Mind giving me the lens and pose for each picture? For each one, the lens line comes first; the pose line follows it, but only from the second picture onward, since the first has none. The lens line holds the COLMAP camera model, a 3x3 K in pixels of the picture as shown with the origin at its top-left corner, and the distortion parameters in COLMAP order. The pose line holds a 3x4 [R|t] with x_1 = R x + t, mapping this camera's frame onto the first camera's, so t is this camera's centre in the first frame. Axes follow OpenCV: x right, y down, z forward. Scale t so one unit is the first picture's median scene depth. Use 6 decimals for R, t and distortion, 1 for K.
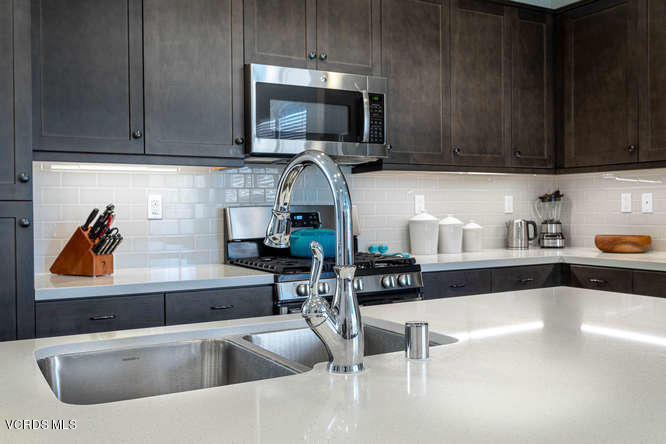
lens RADIAL K [[646.0, 0, 333.0], [0, 646.0, 222.0], [0, 0, 1]] dist [0.014294, 0.010266]
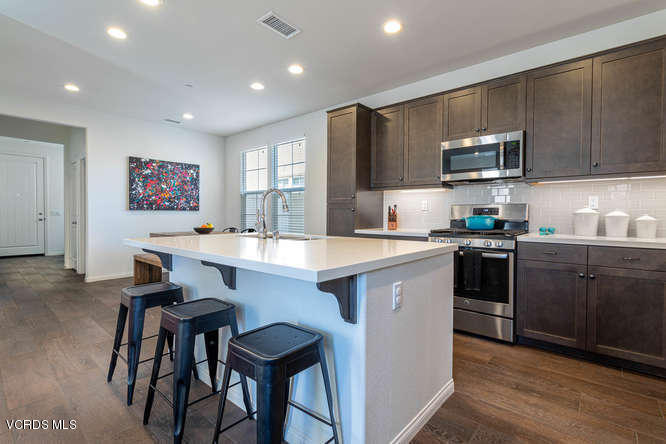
lens RADIAL K [[316.2, 0, 333.0], [0, 316.2, 222.0], [0, 0, 1]] dist [0.003235, 0.000860]
pose [[0.321597, 0.037407, -0.946137, 0.658426], [-0.027274, 0.999171, 0.030234, 0.012575], [0.946484, 0.016082, 0.322351, 0.213578]]
